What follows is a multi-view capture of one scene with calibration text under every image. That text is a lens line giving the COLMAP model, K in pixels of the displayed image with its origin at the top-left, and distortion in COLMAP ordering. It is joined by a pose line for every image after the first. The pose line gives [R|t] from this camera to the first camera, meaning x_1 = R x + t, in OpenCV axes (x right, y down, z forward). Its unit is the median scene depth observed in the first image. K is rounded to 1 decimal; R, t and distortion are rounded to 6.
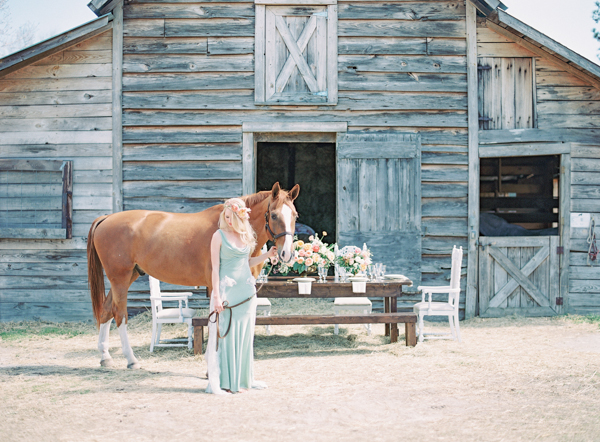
lens RADIAL K [[936.9, 0, 290.1], [0, 936.9, 221.1], [0, 0, 1]] dist [-0.119266, -0.123648]
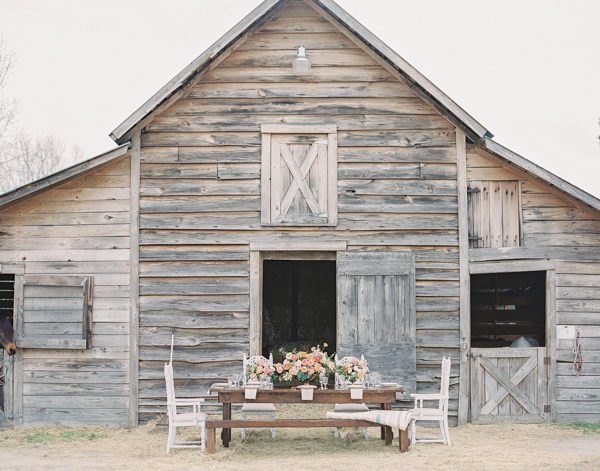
lens RADIAL K [[1002.4, 0, 258.5], [0, 1002.4, 236.1], [0, 0, 1]] dist [-0.123866, 0.018784]
pose [[0.999443, -0.000469, -0.033376, -0.001980], [-0.002714, 0.995449, -0.095258, -0.001605], [0.033268, 0.095295, 0.994893, -0.156591]]
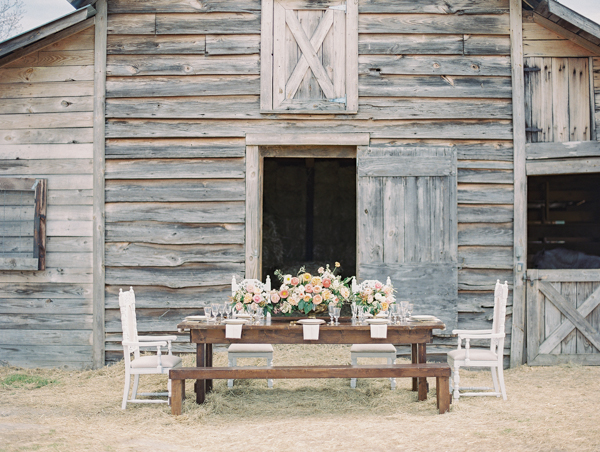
lens RADIAL K [[933.8, 0, 300.0], [0, 933.8, 226.0], [0, 0, 1]] dist [-0.121914, -0.023008]
pose [[0.999469, 0.001697, -0.032545, 0.025953], [-0.002745, 0.999478, -0.032178, 0.005126], [0.032473, 0.032250, 0.998952, 0.159221]]
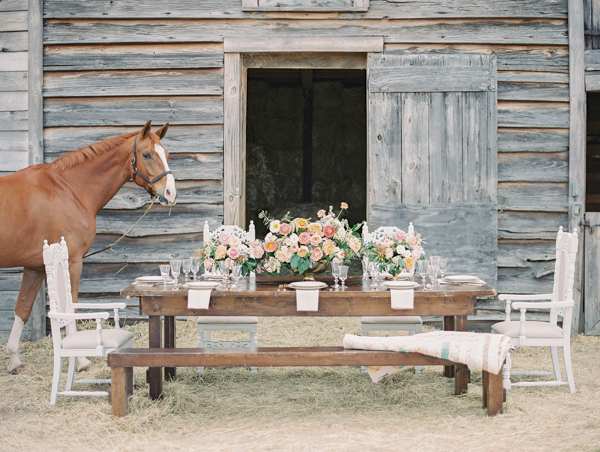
lens RADIAL K [[933.8, 0, 300.0], [0, 933.8, 226.0], [0, 0, 1]] dist [-0.121914, -0.023008]
pose [[0.999461, 0.001649, -0.032780, 0.024145], [-0.000681, 0.999563, 0.029542, 0.007329], [0.032815, -0.029503, 0.999026, 0.347278]]
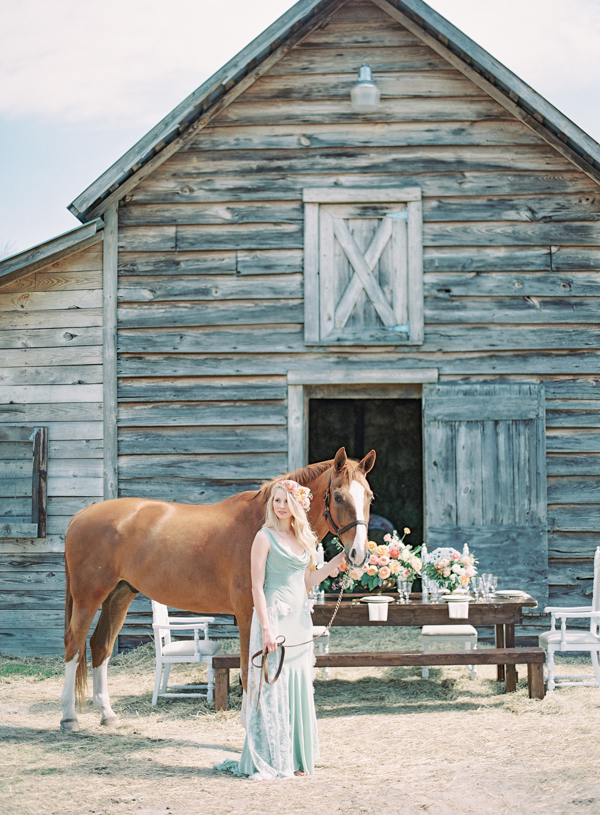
lens RADIAL K [[1251.3, 0, 271.3], [0, 1251.3, 435.5], [0, 0, 1]] dist [-0.145234, 0.027338]
pose [[0.997464, -0.008459, -0.070673, 0.002593], [0.004493, 0.998416, -0.056088, -0.004665], [0.071036, 0.055629, 0.995921, 0.070146]]
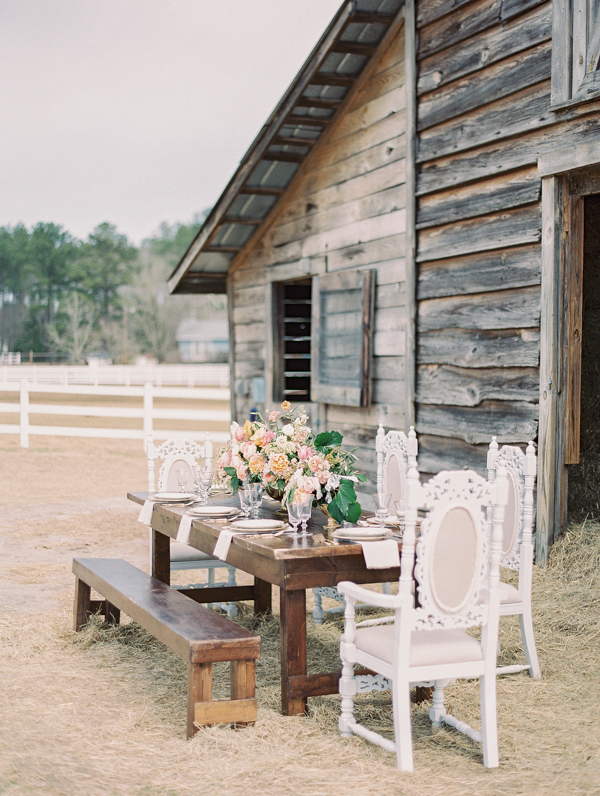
lens RADIAL K [[1301.5, 0, 300.0], [0, 1301.5, 398.0], [0, 0, 1]] dist [-0.178689, 0.064360]
pose [[0.326865, 0.024310, -0.944758, 0.492275], [0.009525, 0.999534, 0.029015, -0.010001], [0.945023, -0.018483, 0.326481, 0.694249]]
